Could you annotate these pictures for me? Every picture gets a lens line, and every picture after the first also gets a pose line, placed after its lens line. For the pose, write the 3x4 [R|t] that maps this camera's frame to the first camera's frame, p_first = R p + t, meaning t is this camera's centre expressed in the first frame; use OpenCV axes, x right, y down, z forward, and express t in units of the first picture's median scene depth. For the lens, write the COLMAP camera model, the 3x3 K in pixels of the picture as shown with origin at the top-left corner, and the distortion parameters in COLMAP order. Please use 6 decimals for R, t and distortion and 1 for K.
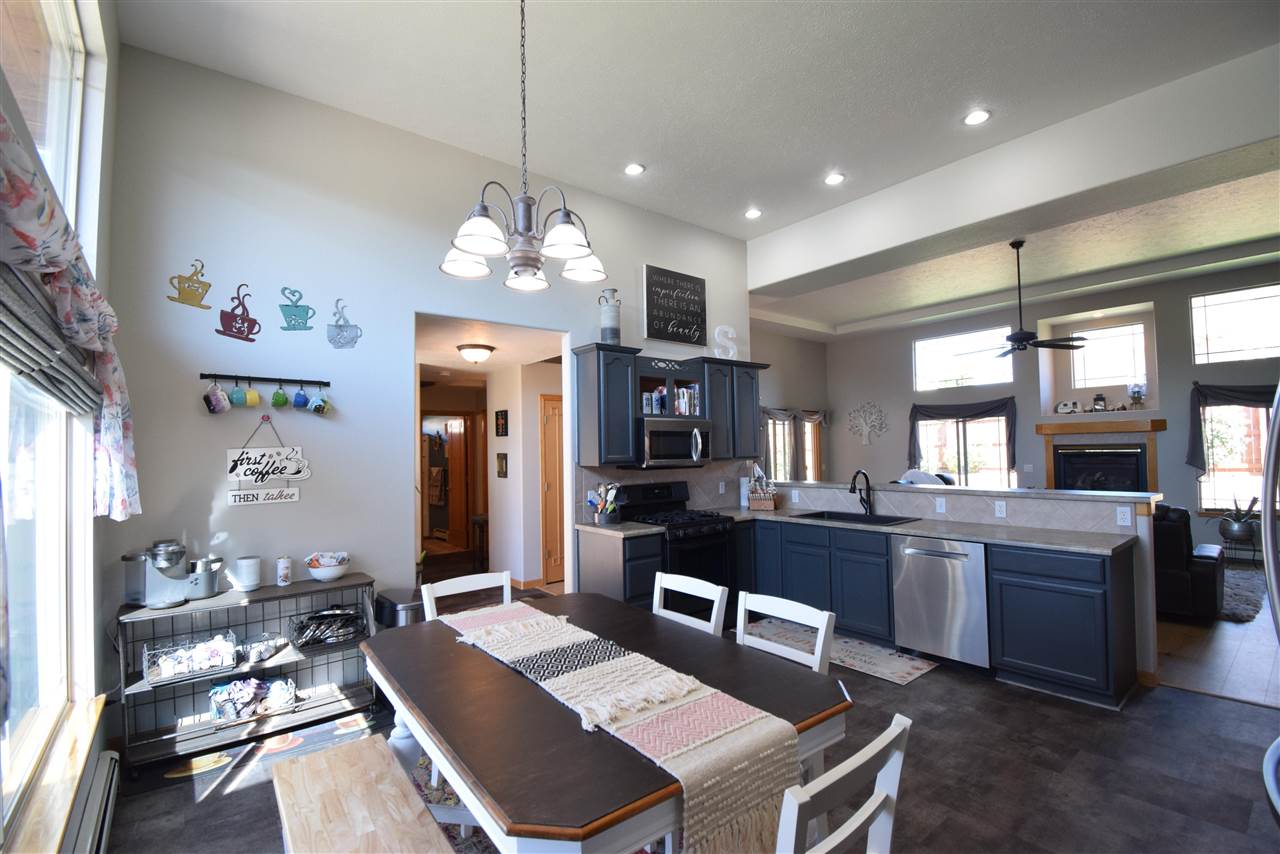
lens RADIAL K [[563.2, 0, 638.0], [0, 563.2, 432.0], [0, 0, 1]] dist [0.022789, -0.029457]
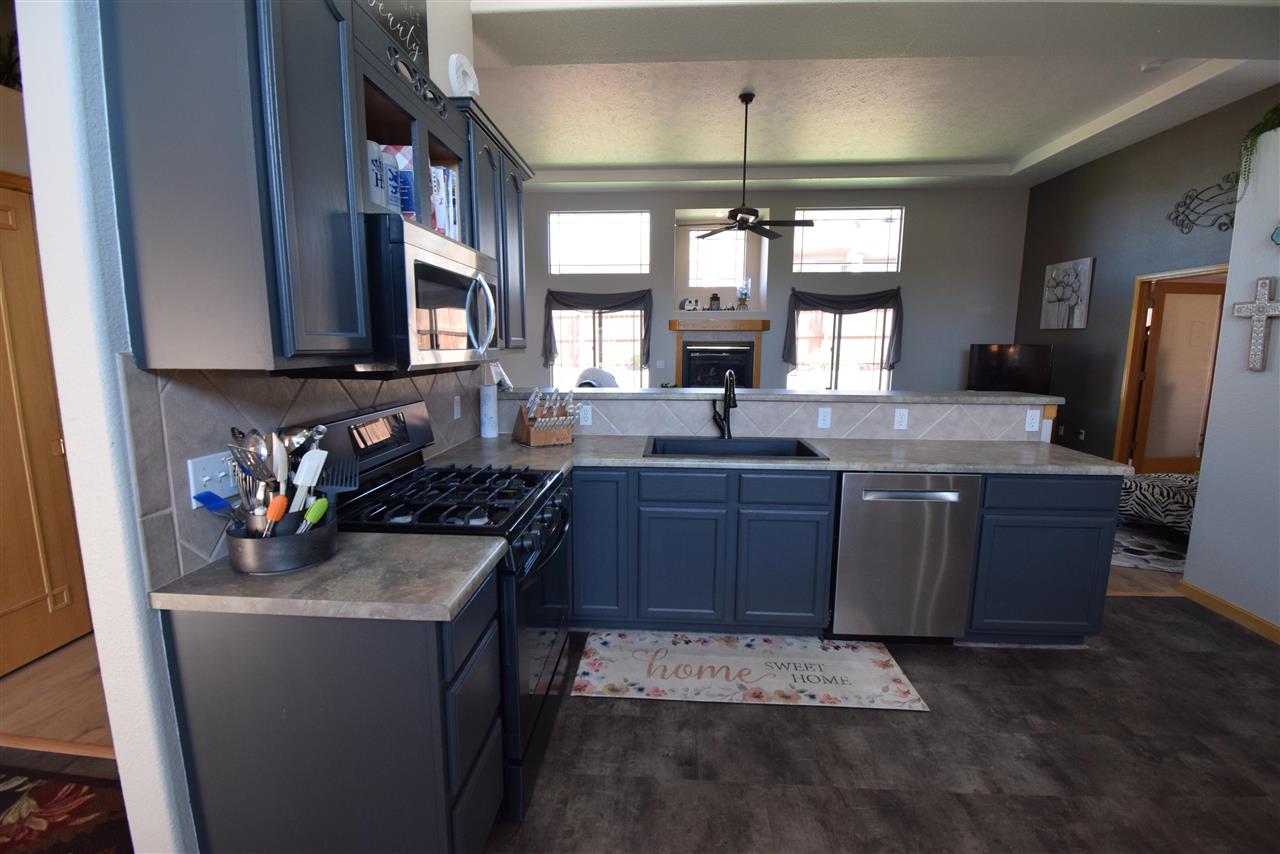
lens RADIAL K [[563.2, 0, 638.0], [0, 563.2, 432.0], [0, 0, 1]] dist [0.022789, -0.029457]
pose [[0.673182, -0.094151, 0.733459, -0.131419], [-0.041051, 0.985574, 0.164191, 0.034445], [-0.738337, -0.140639, 0.659606, 0.612458]]
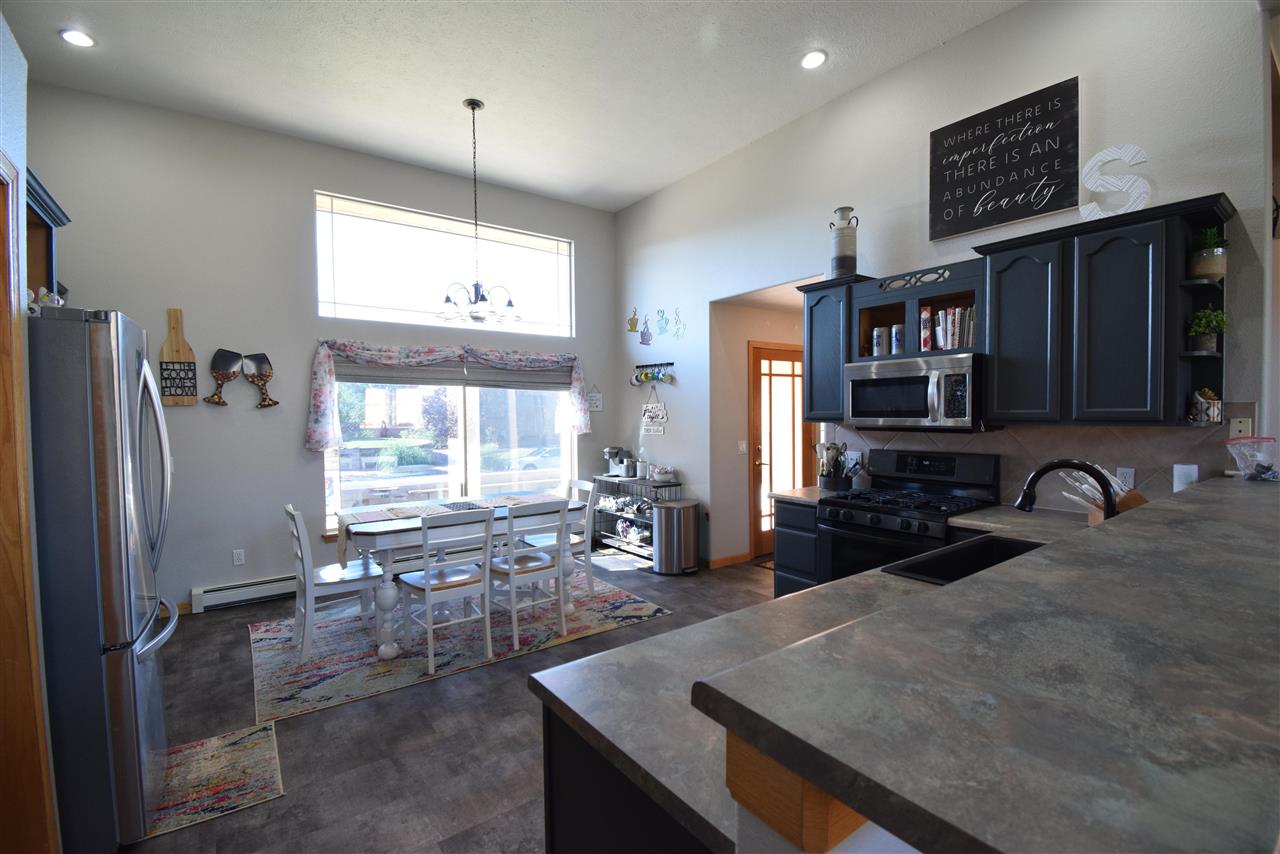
lens RADIAL K [[563.2, 0, 638.0], [0, 563.2, 432.0], [0, 0, 1]] dist [0.022789, -0.029457]
pose [[-0.041546, 0.056034, -0.997564, 0.747563], [0.045071, 0.997515, 0.054154, 0.012480], [0.998120, -0.042711, -0.043968, 0.673922]]
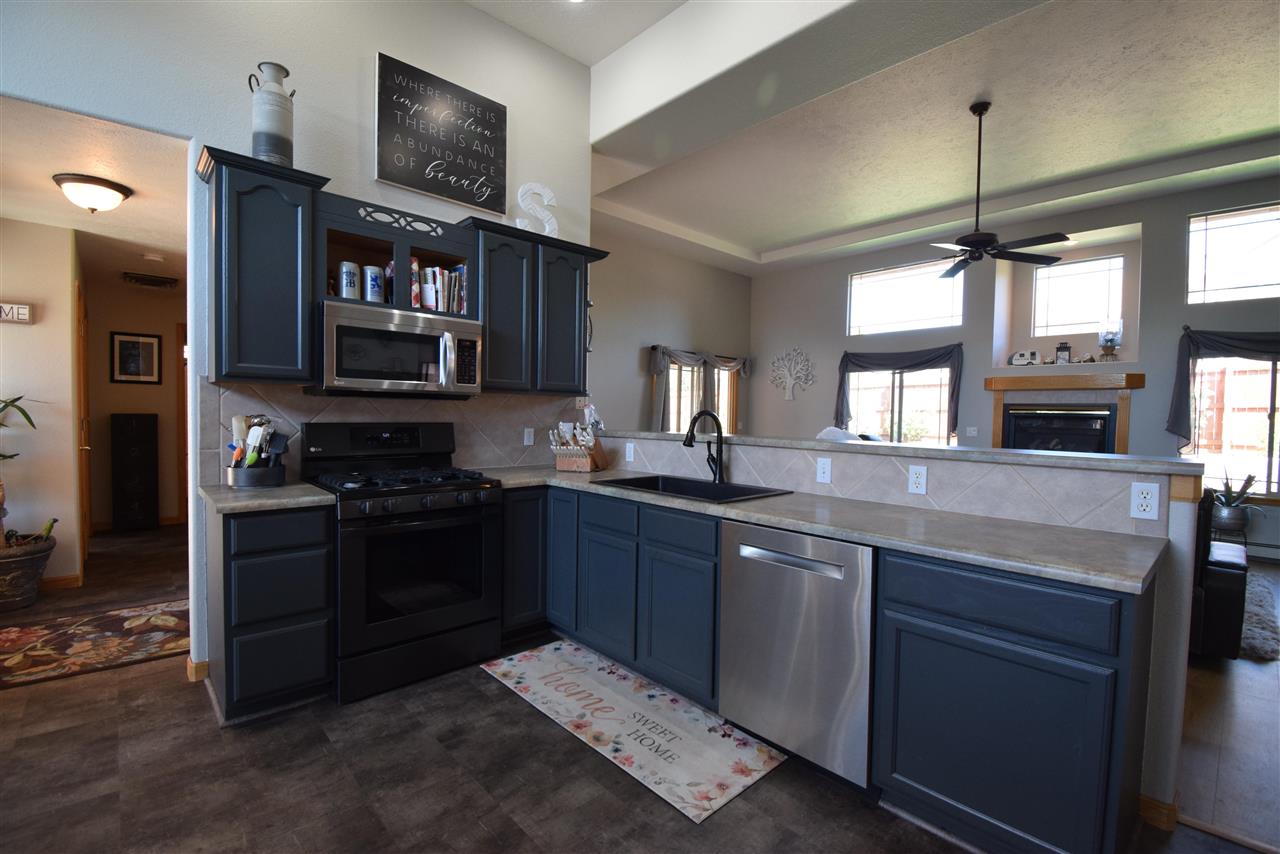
lens RADIAL K [[563.2, 0, 638.0], [0, 563.2, 432.0], [0, 0, 1]] dist [0.022789, -0.029457]
pose [[0.997070, 0.033671, 0.068681, 0.262202], [-0.038148, 0.997158, 0.064963, 0.051336], [-0.066298, -0.067393, 0.995521, 0.374282]]
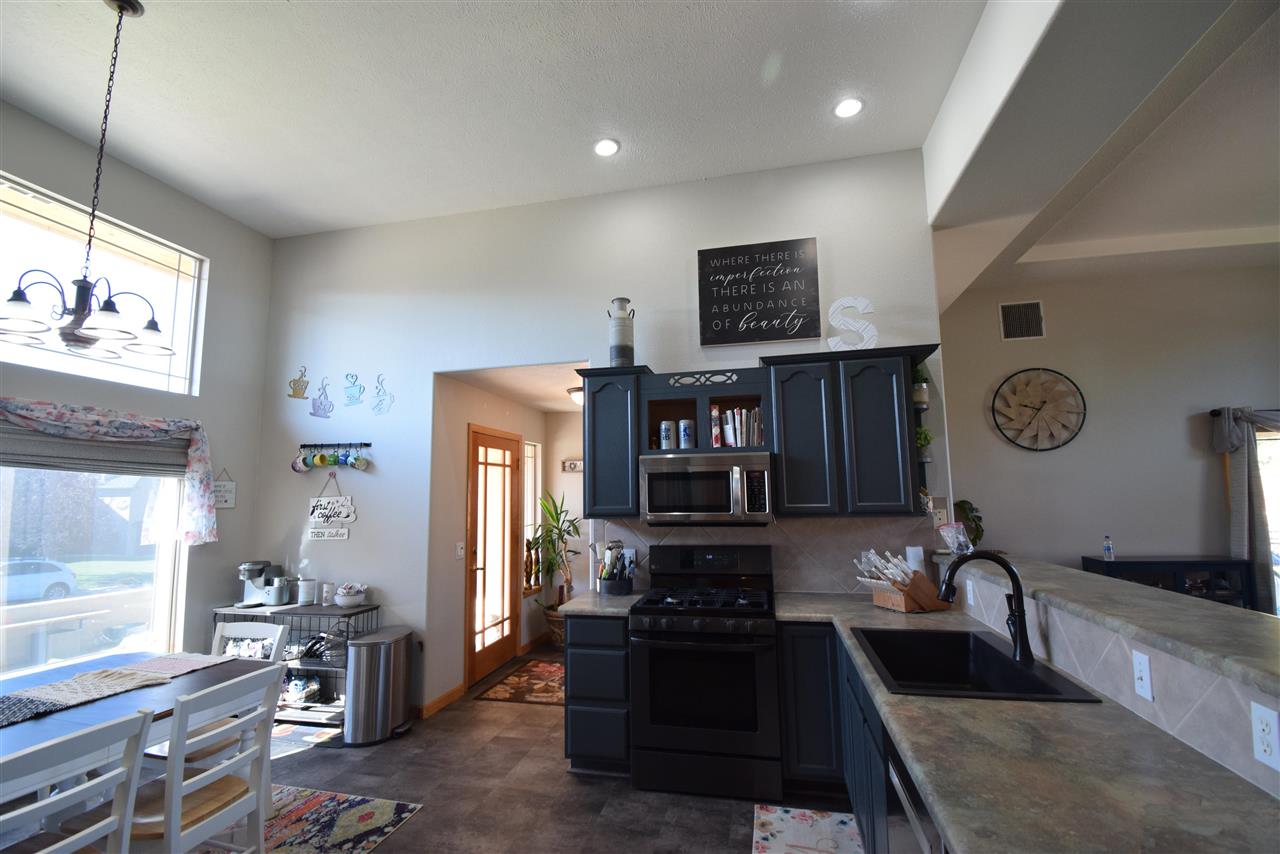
lens RADIAL K [[563.2, 0, 638.0], [0, 563.2, 432.0], [0, 0, 1]] dist [0.022789, -0.029457]
pose [[0.620522, -0.080860, -0.780009, 0.543104], [0.030000, 0.996389, -0.079426, 0.002132], [0.783615, 0.025885, 0.620707, 0.485056]]
